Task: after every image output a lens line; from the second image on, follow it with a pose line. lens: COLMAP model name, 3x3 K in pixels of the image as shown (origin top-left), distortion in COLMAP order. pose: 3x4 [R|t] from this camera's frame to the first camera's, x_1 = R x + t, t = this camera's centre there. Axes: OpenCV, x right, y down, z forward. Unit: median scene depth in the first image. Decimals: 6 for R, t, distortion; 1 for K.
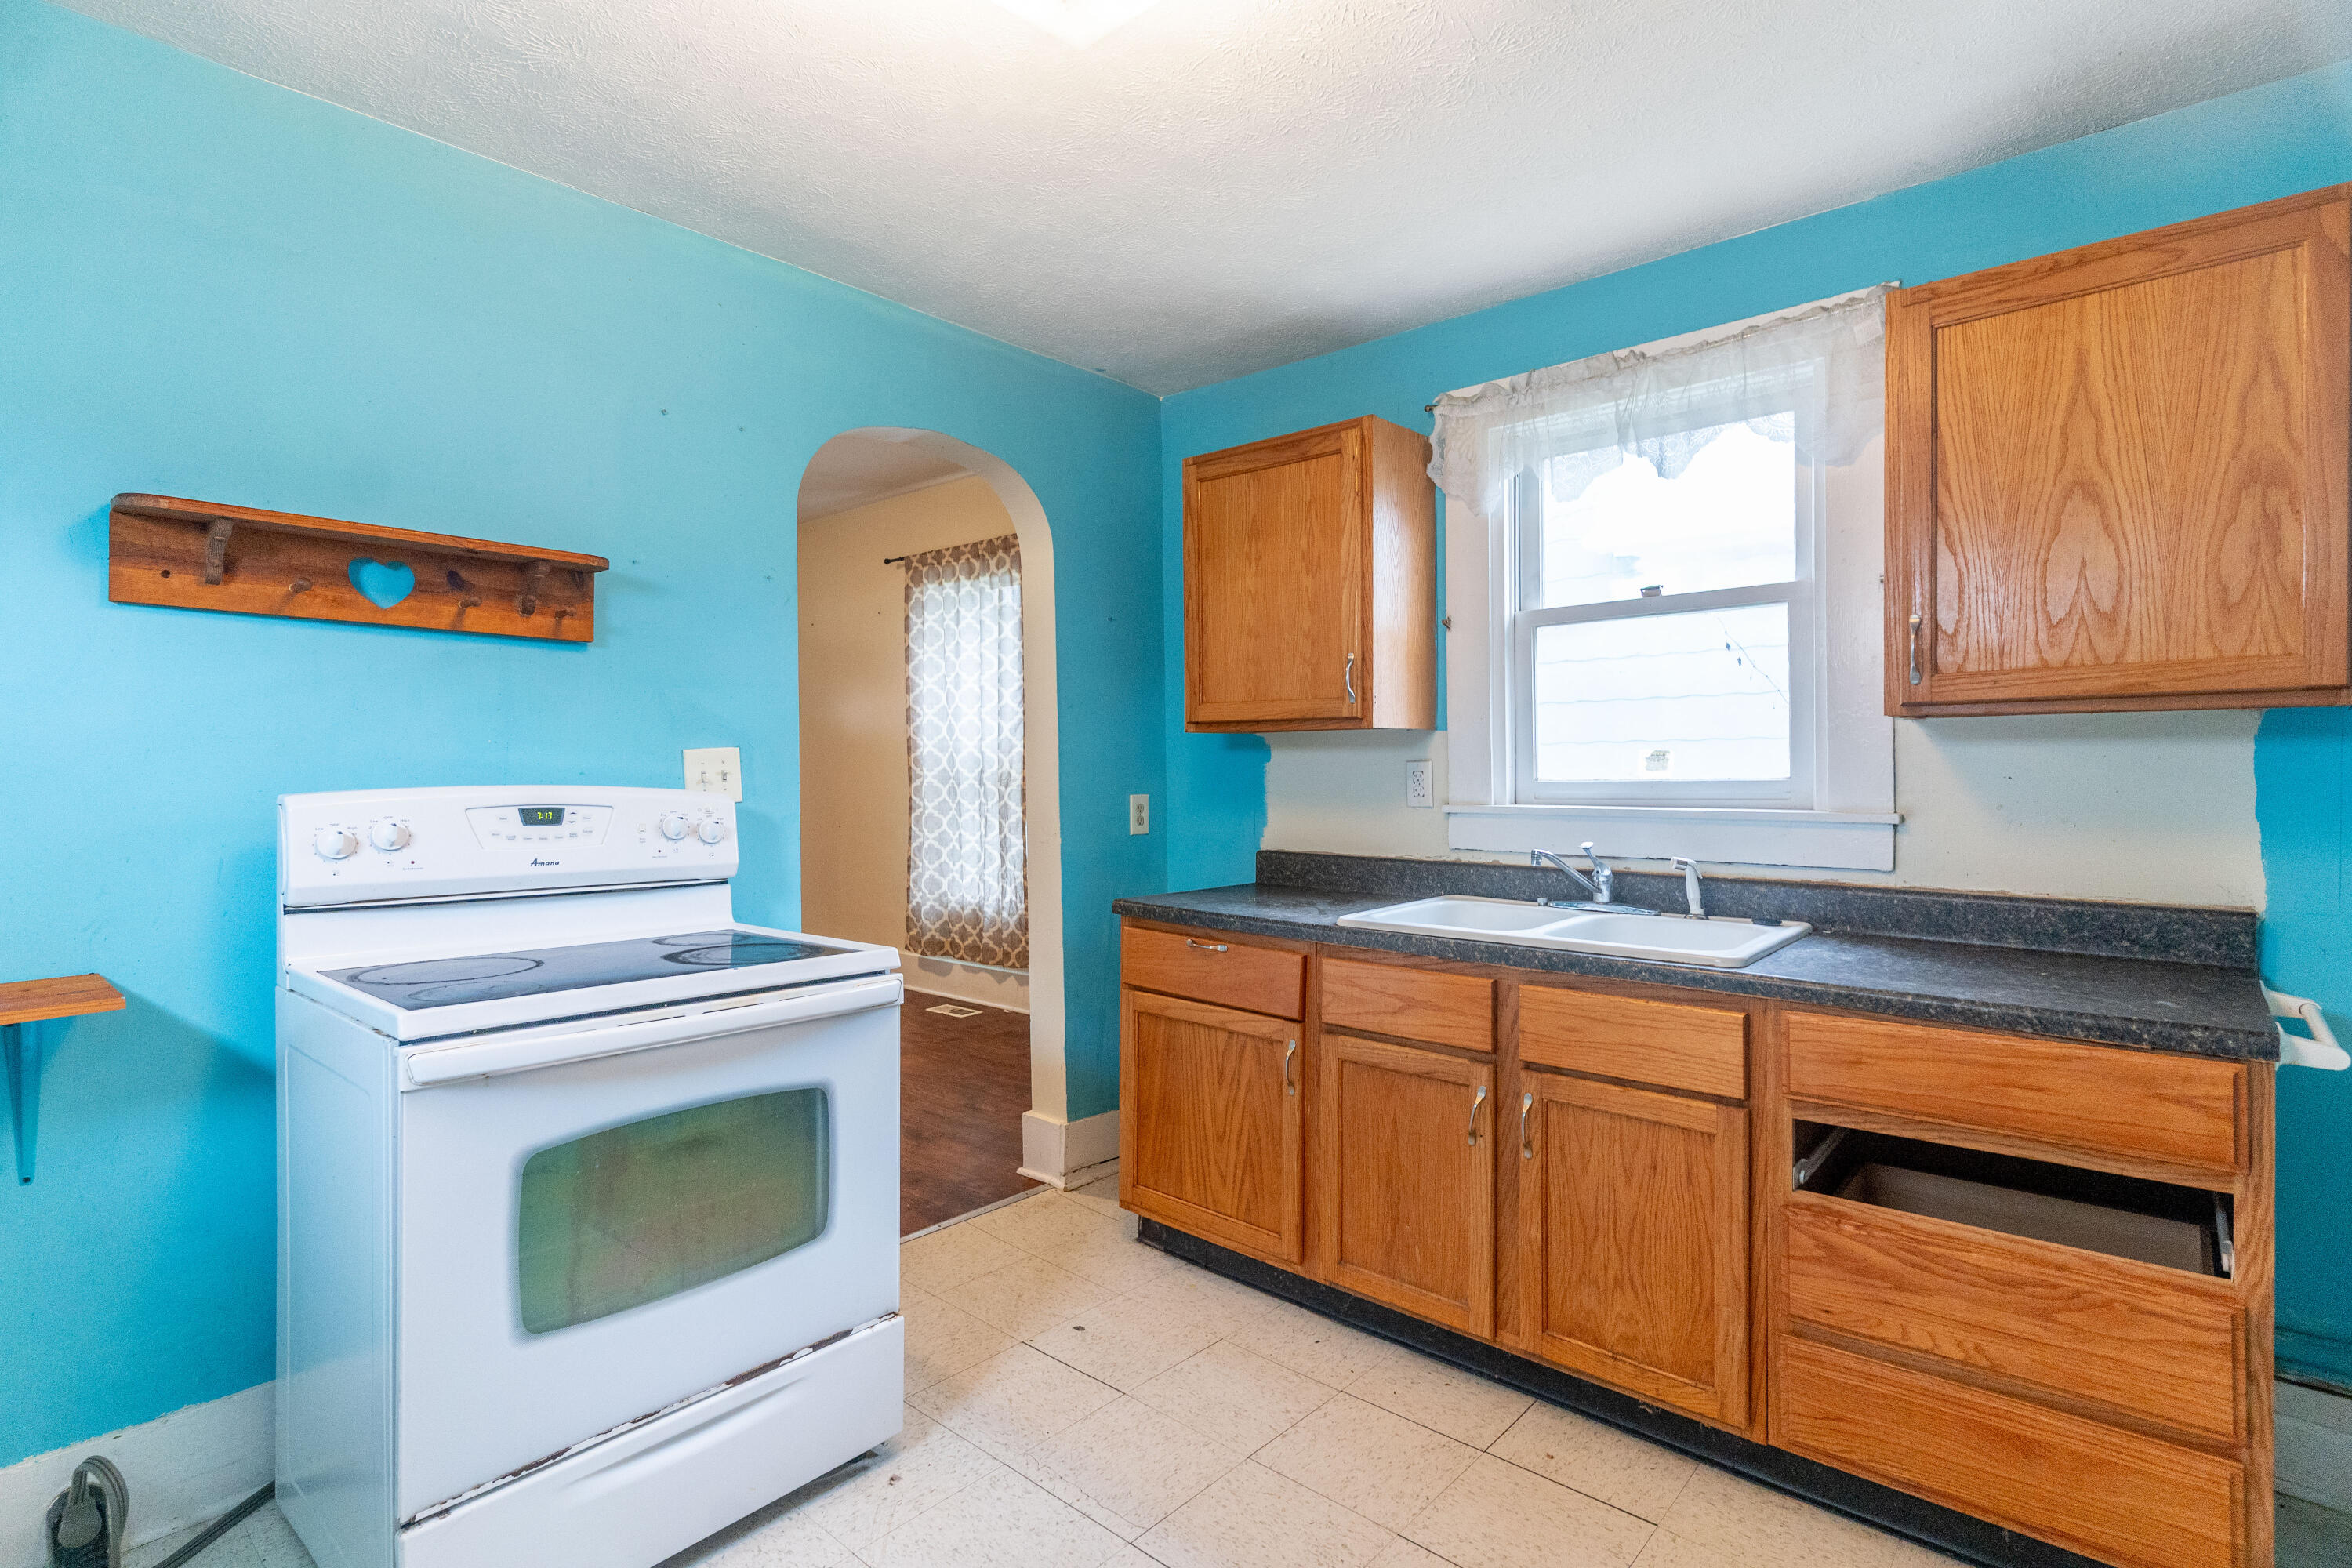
lens RADIAL K [[1128.7, 0, 1176.0], [0, 1128.7, 784.0], [0, 0, 1]] dist [0.001313, 0.000170]
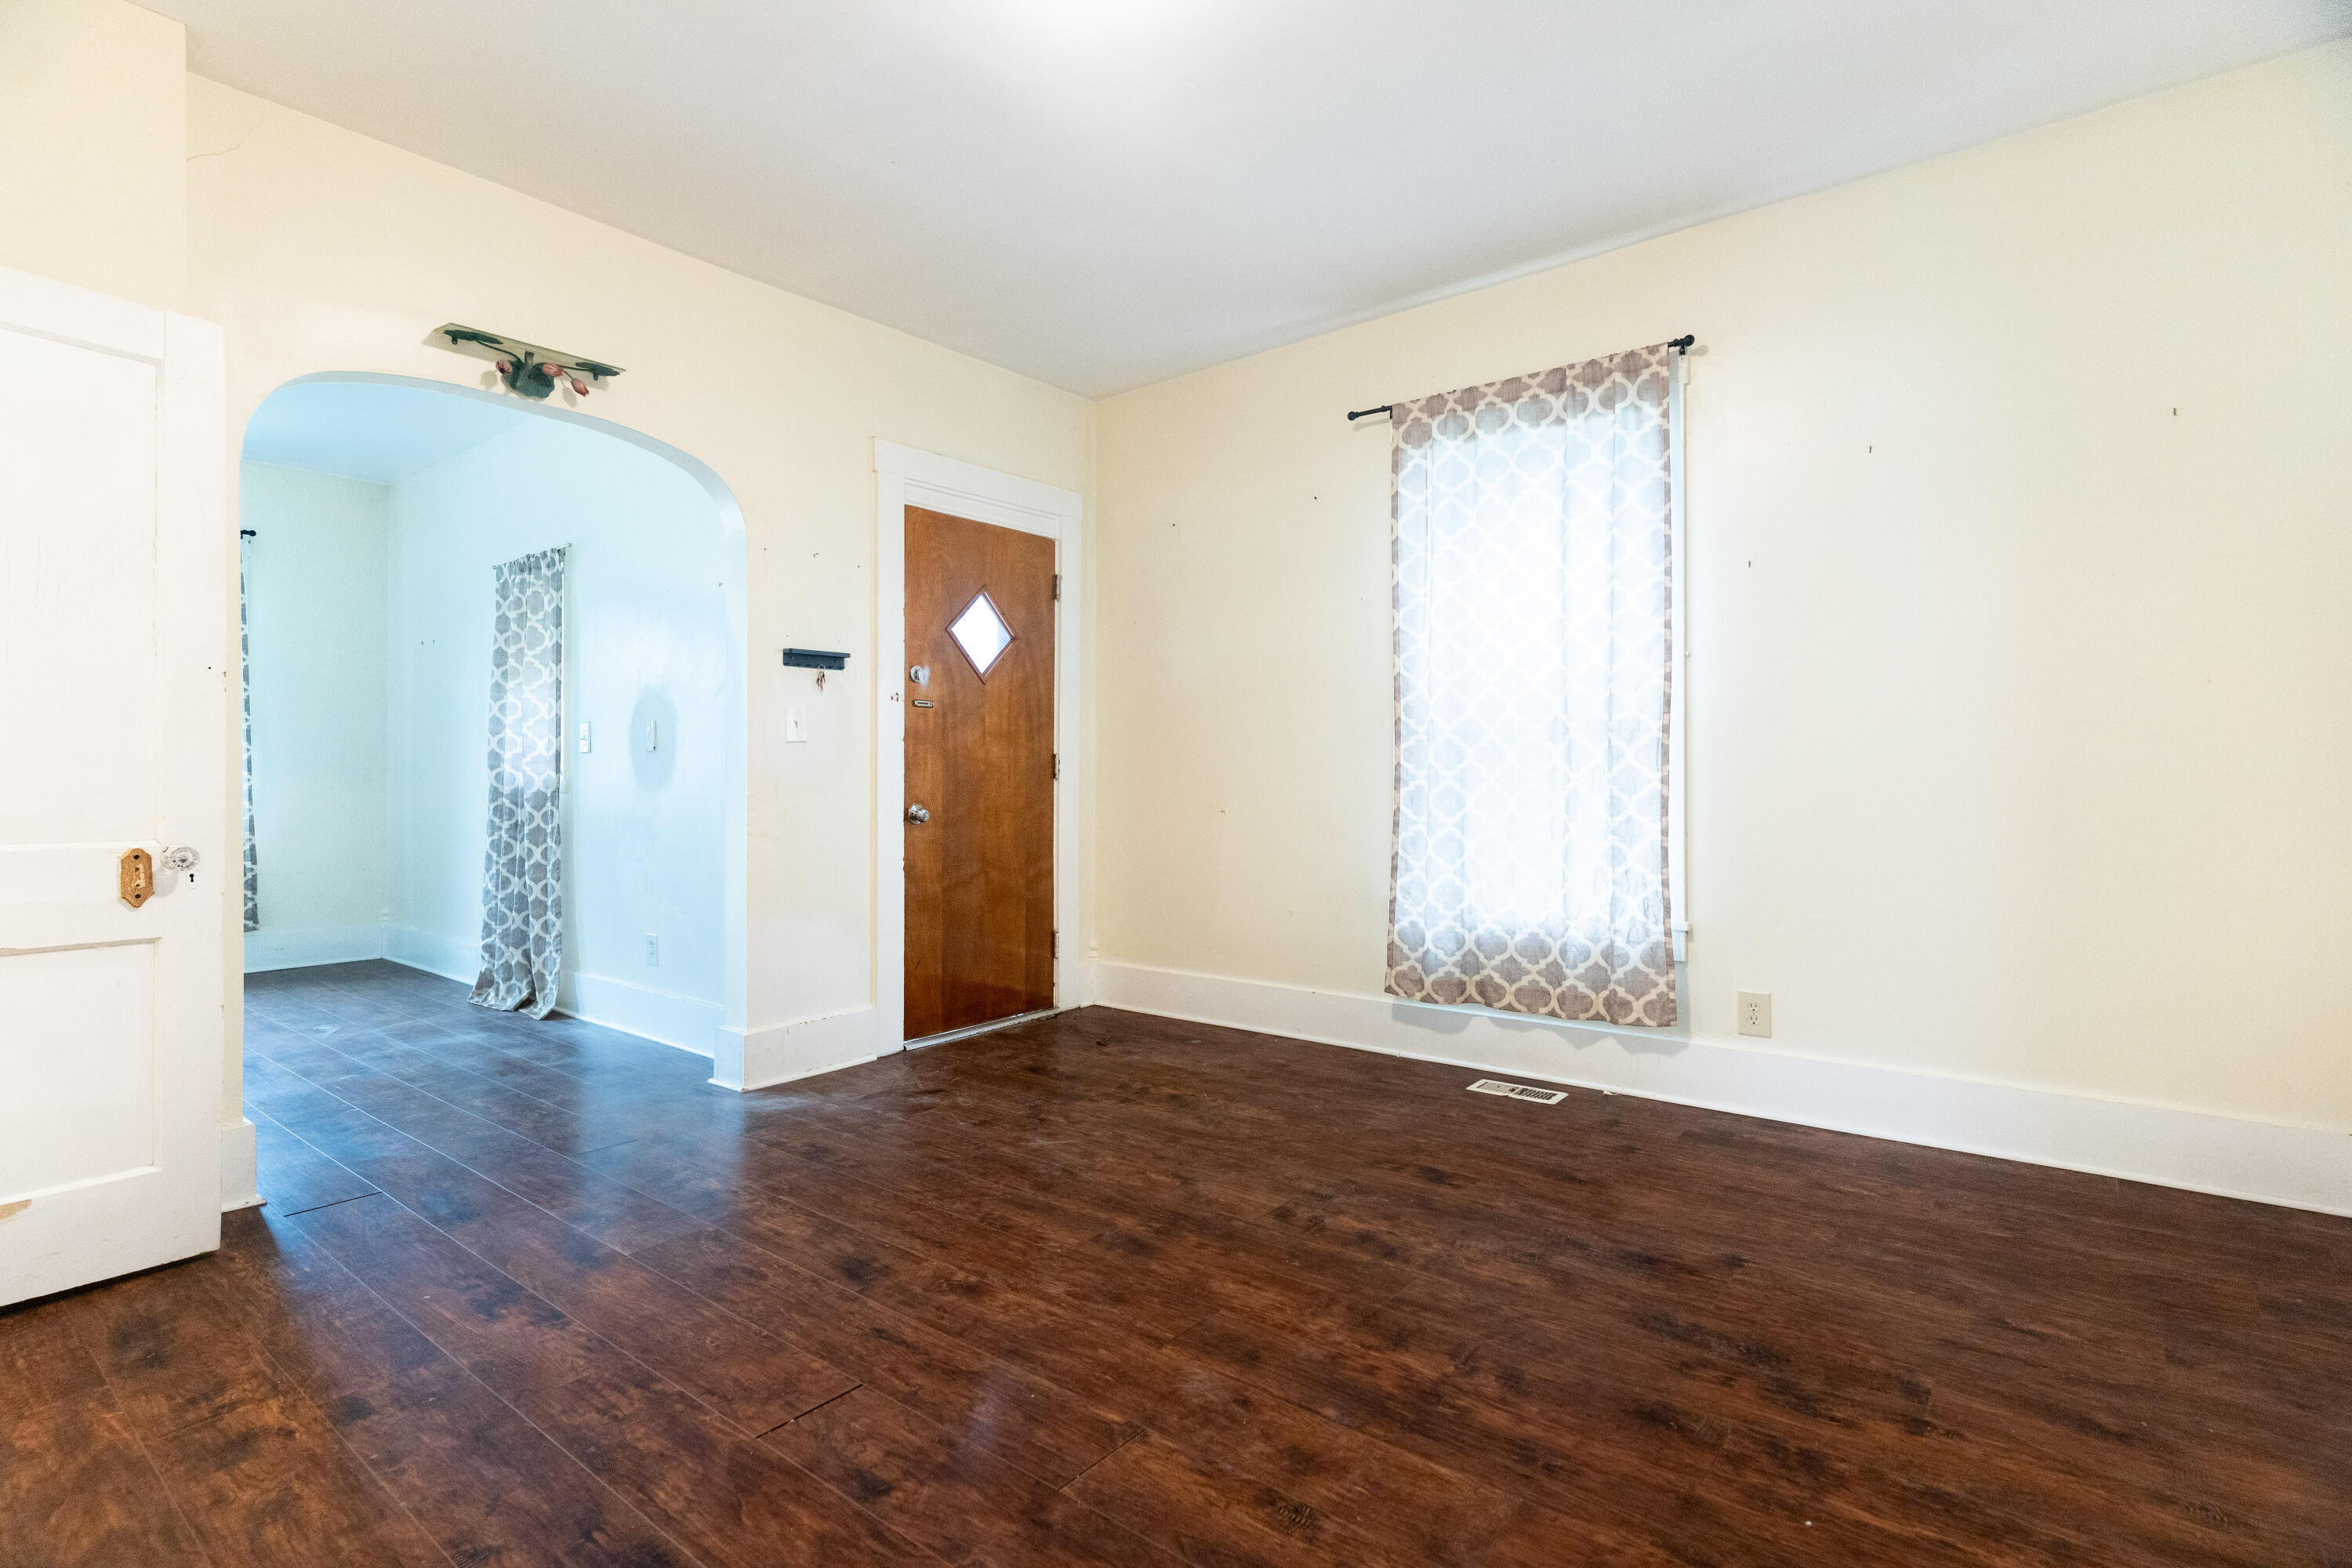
lens RADIAL K [[1128.7, 0, 1176.0], [0, 1128.7, 784.0], [0, 0, 1]] dist [0.001313, 0.000170]
pose [[0.999168, 0.007575, 0.040070, -0.405567], [-0.007021, 0.999878, -0.013967, 0.034764], [-0.040170, 0.013674, 0.999099, 0.349523]]
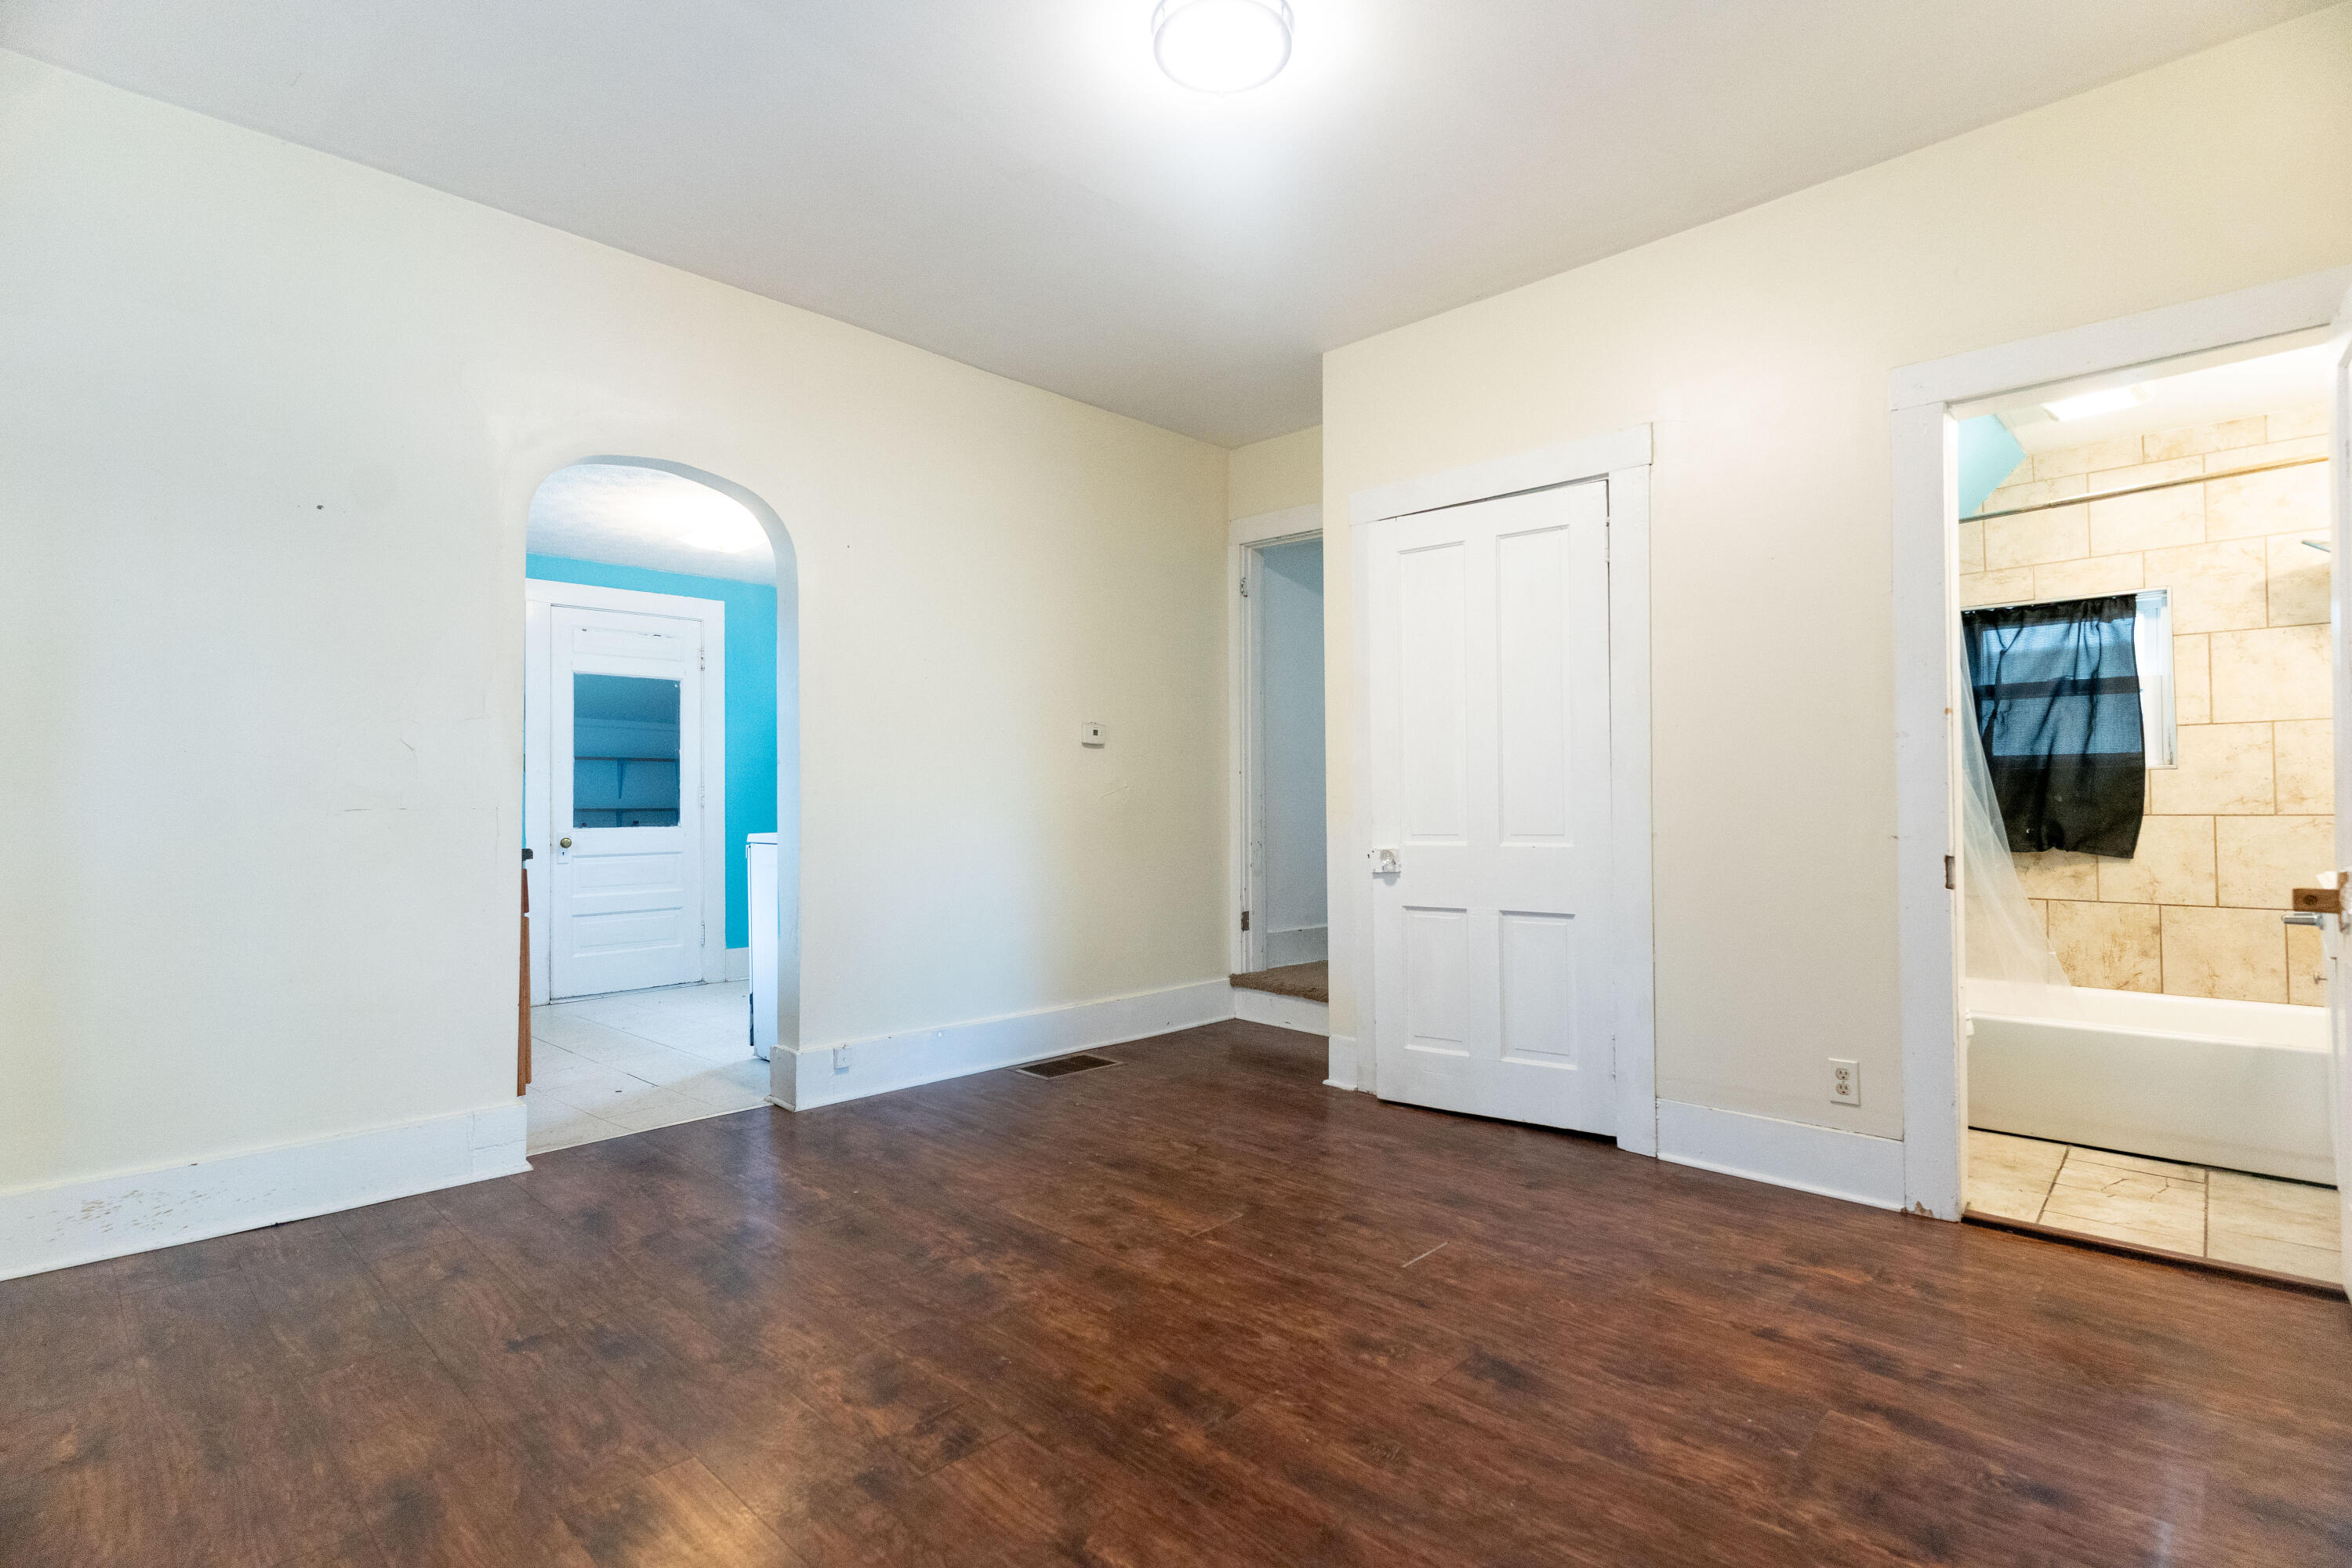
lens RADIAL K [[1128.7, 0, 1176.0], [0, 1128.7, 784.0], [0, 0, 1]] dist [0.001313, 0.000170]
pose [[-0.998415, 0.014778, 0.054297, -0.421529], [0.014550, 0.999884, -0.004584, 0.022070], [-0.054358, -0.003787, -0.998514, 1.110238]]
